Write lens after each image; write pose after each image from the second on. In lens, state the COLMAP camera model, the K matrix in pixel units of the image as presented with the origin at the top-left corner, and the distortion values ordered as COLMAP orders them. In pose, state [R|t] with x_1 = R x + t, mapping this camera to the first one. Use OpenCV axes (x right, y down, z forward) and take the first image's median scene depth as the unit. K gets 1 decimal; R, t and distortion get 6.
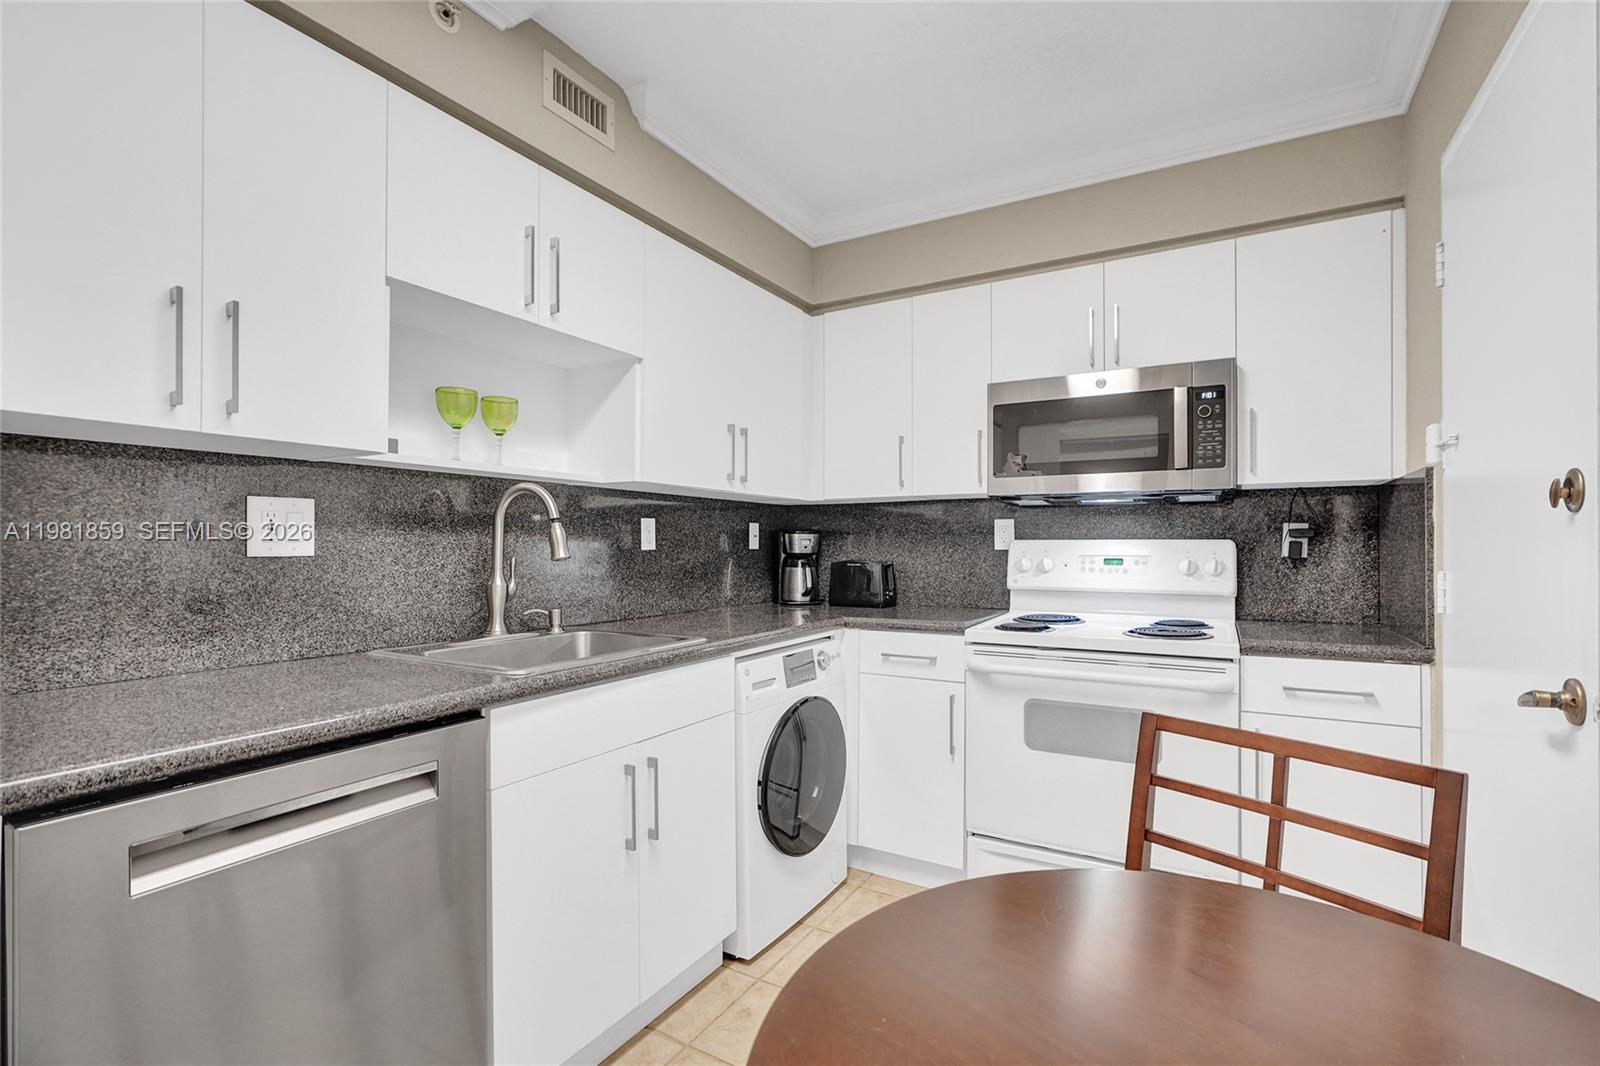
lens RADIAL K [[725.5, 0, 791.3], [0, 725.5, 539.3], [0, 0, 1]] dist [-0.012198, 0.002826]
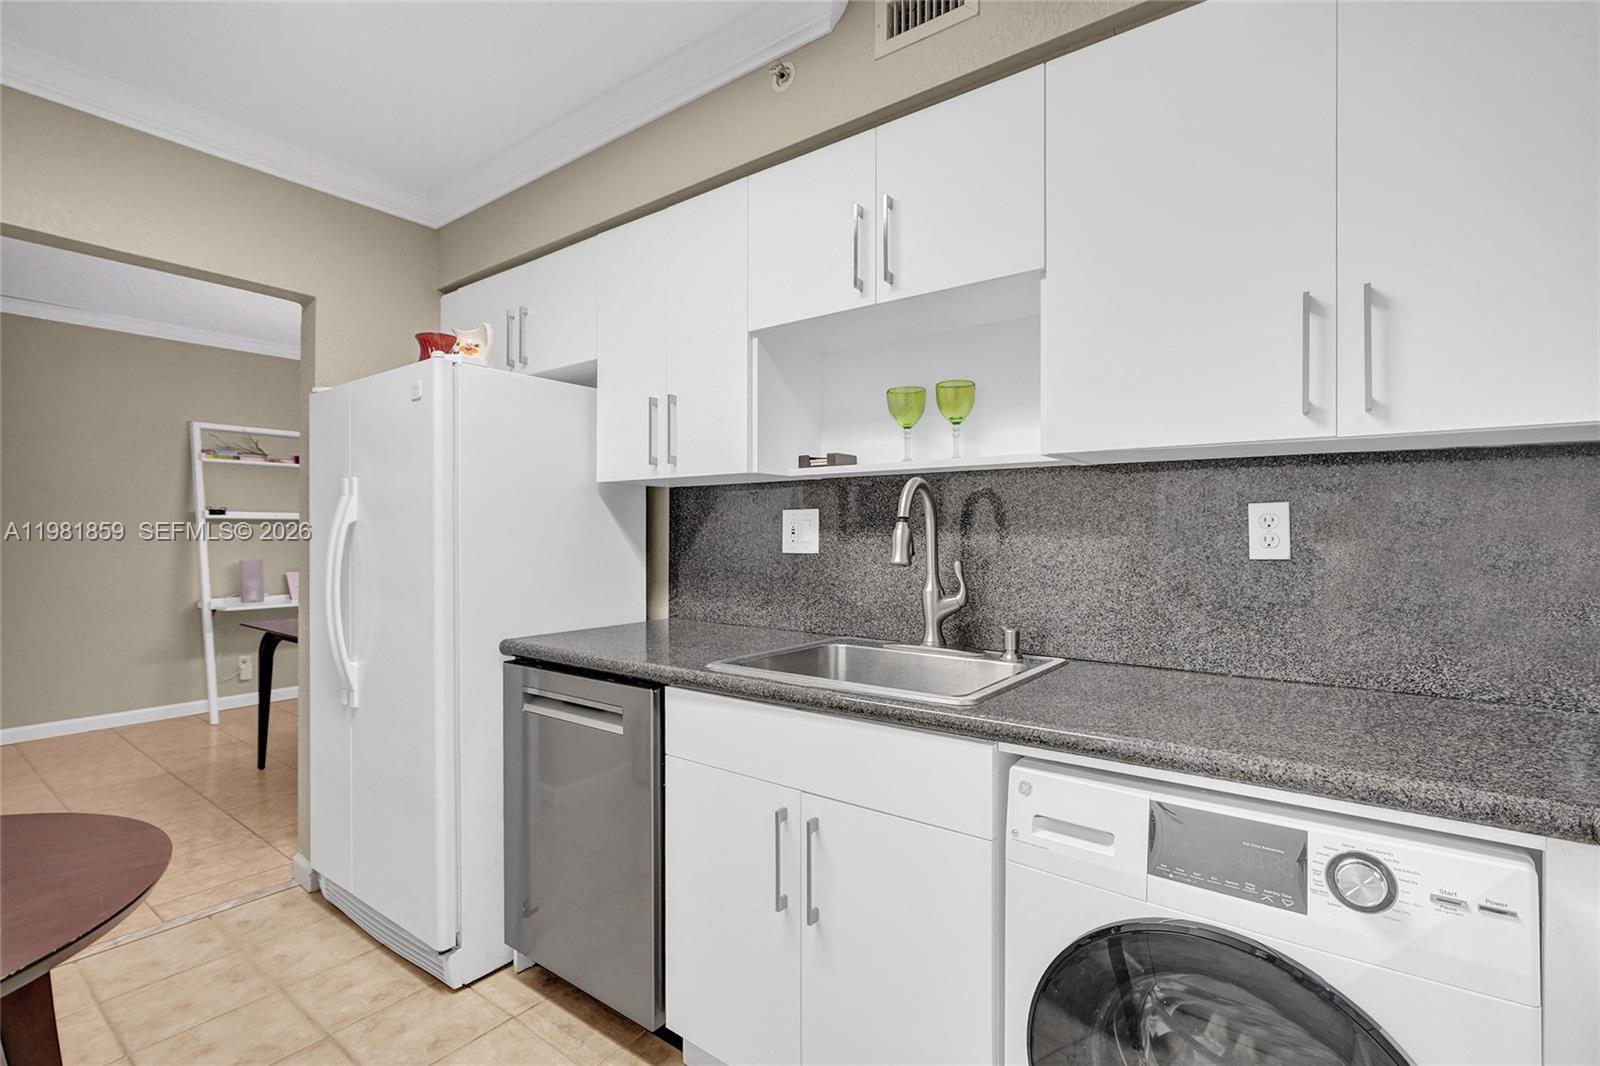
lens RADIAL K [[725.5, 0, 800.0], [0, 725.5, 534.9], [0, 0, 1]] dist [-0.012198, 0.002826]
pose [[-0.138106, -0.019518, -0.990225, 0.550387], [-0.007603, 0.999797, -0.018646, 0.012906], [0.990388, 0.004954, -0.138226, 1.029740]]
